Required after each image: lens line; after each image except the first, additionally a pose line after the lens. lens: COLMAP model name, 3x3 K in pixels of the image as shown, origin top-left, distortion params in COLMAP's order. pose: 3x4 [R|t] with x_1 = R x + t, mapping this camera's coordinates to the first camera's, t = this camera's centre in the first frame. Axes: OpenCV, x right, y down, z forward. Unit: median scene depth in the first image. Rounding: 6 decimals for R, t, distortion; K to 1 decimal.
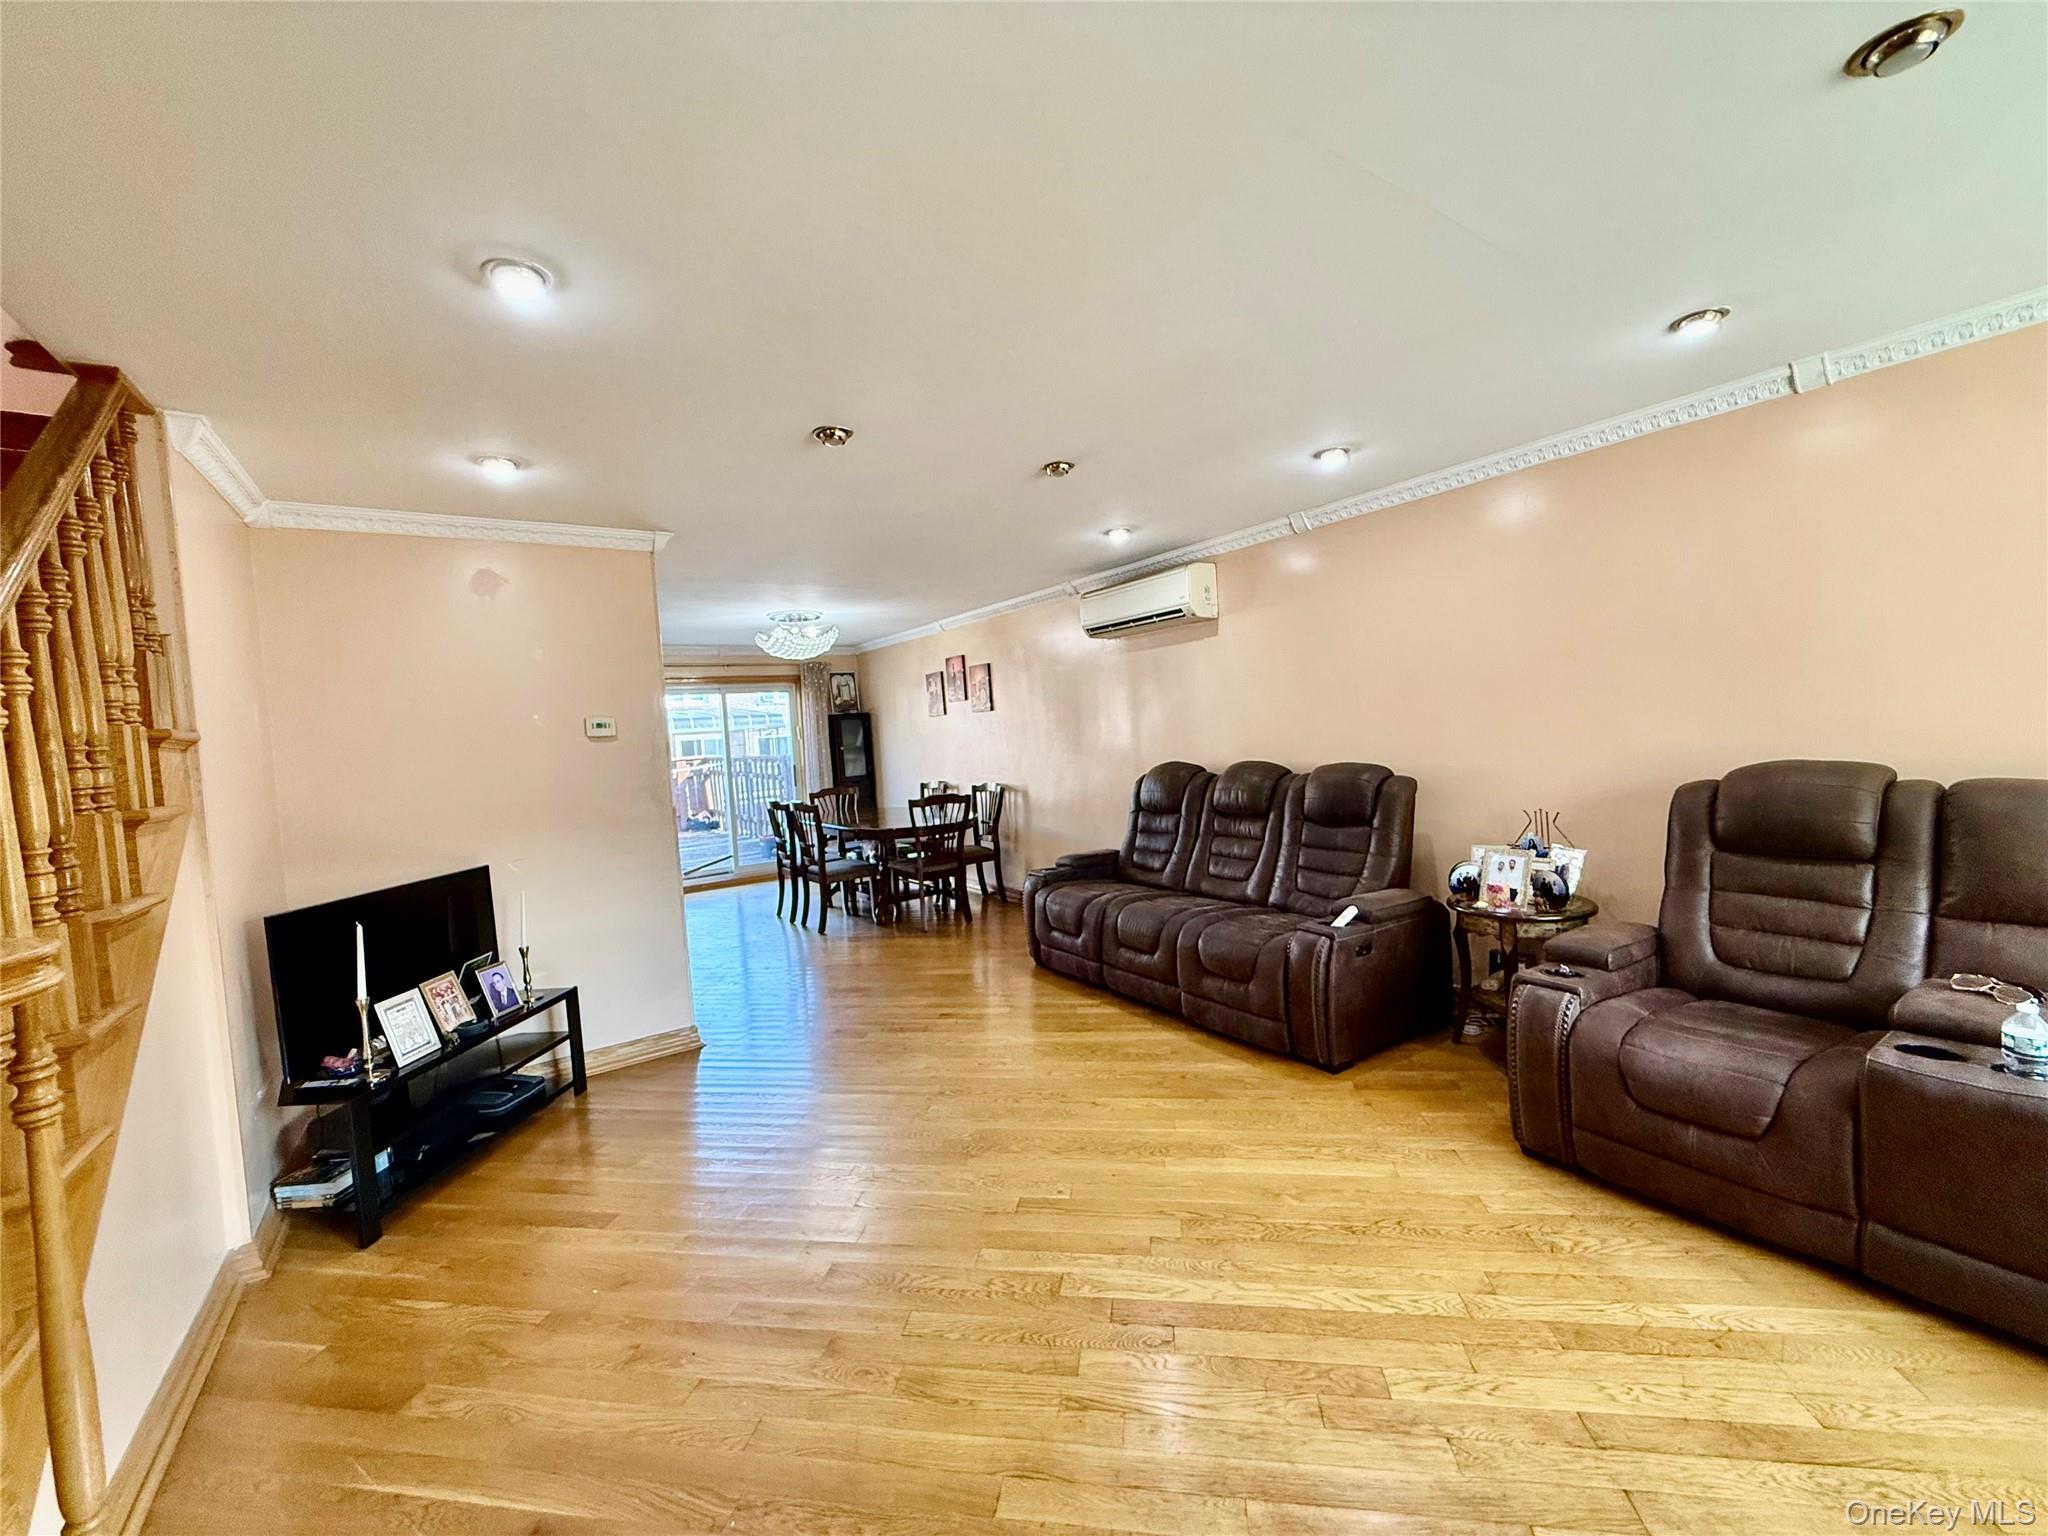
lens RADIAL K [[813.5, 0, 1024.0], [0, 813.5, 768.0], [0, 0, 1]] dist [0.000858, -0.000367]
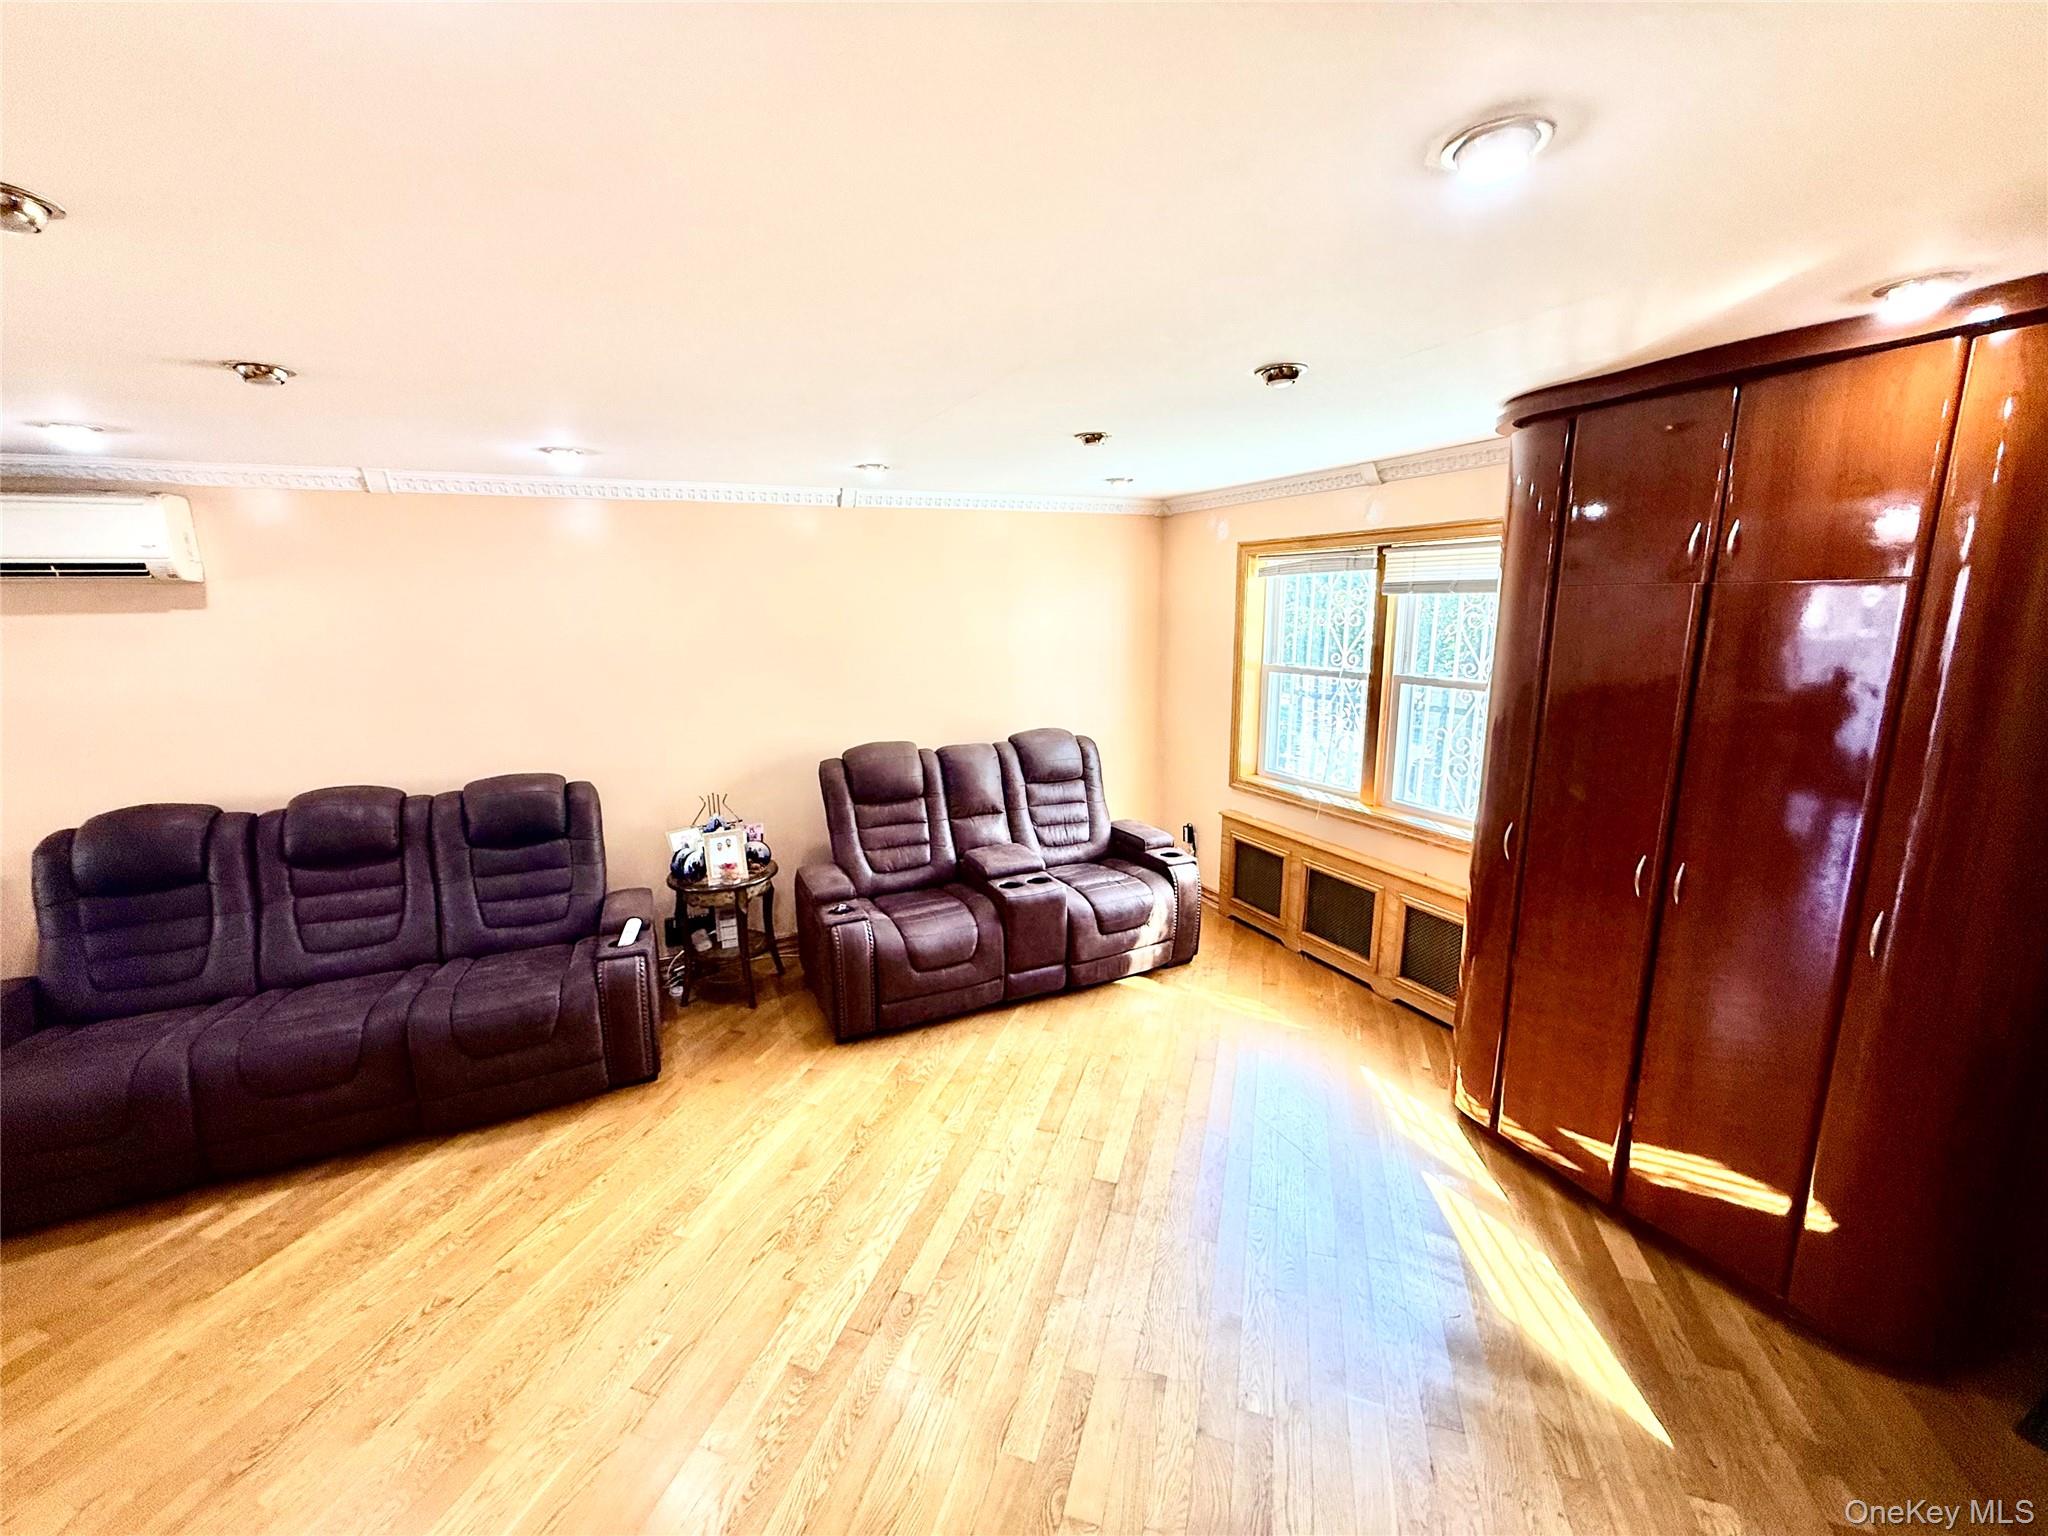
lens RADIAL K [[802.2, 0, 1024.0], [0, 802.2, 768.0], [0, 0, 1]] dist [0.001430, 0.000065]
pose [[0.153580, -0.138396, 0.978397, -0.596847], [0.055787, 0.989779, 0.131249, -0.151939], [-0.986560, 0.034424, 0.159731, 0.437629]]
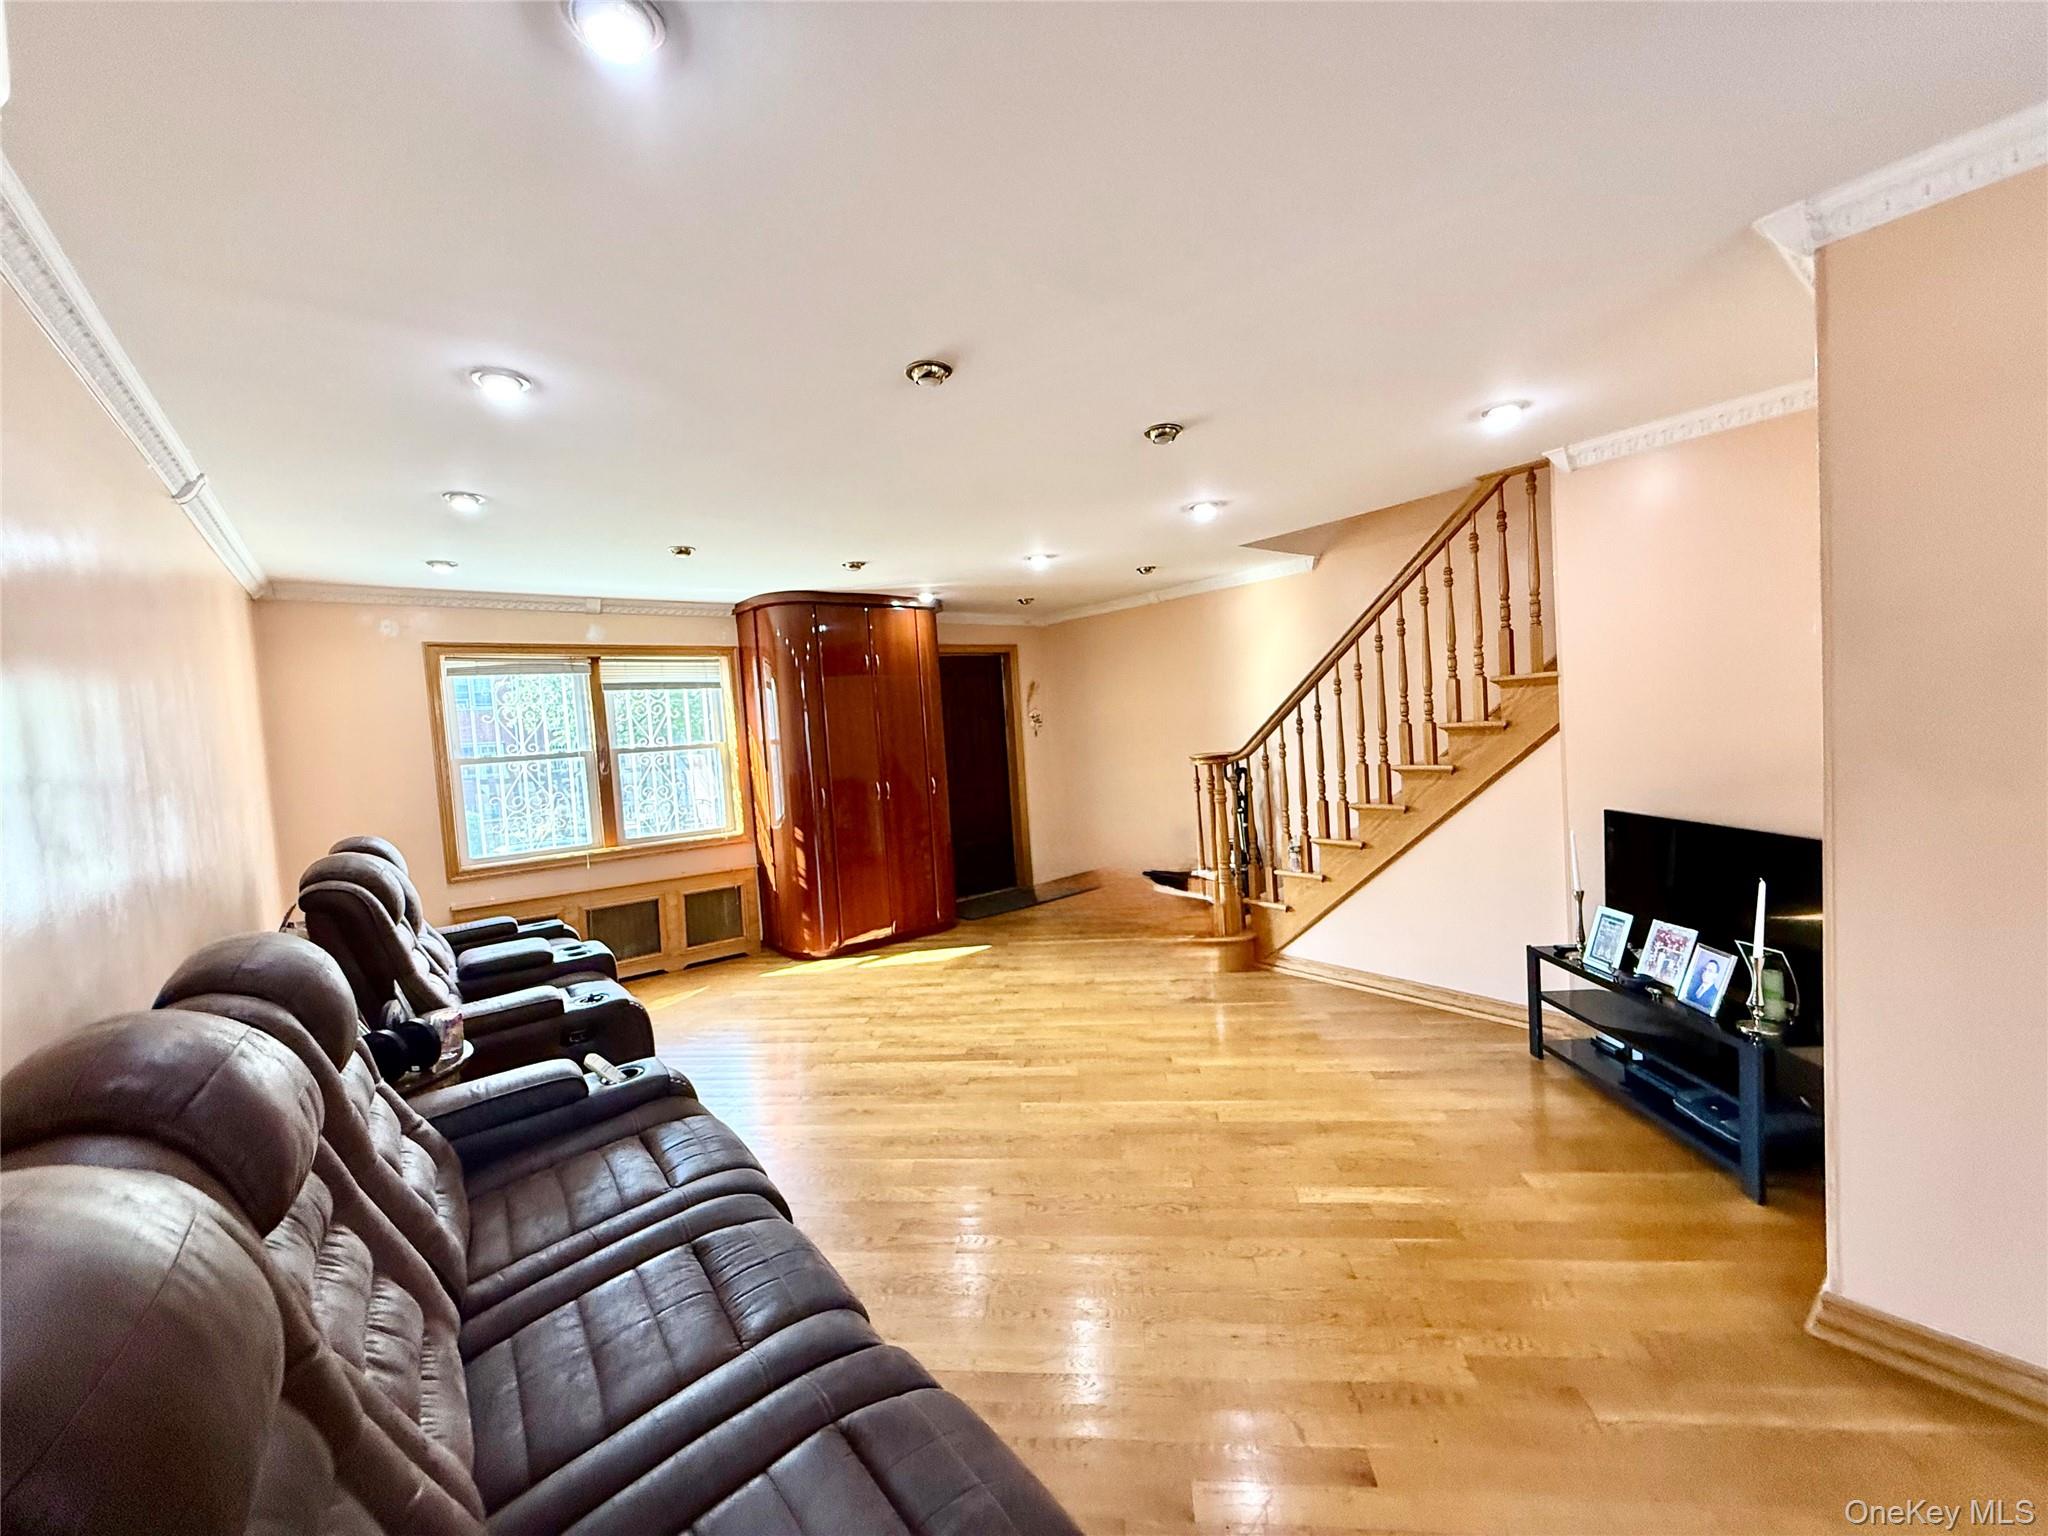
lens RADIAL K [[813.5, 0, 1024.0], [0, 813.5, 768.0], [0, 0, 1]] dist [0.000858, -0.000367]
pose [[-0.988968, 0.136061, -0.058572, 0.046655], [0.129251, 0.985764, 0.107535, -0.128919], [0.072369, 0.098778, -0.992474, 2.076469]]
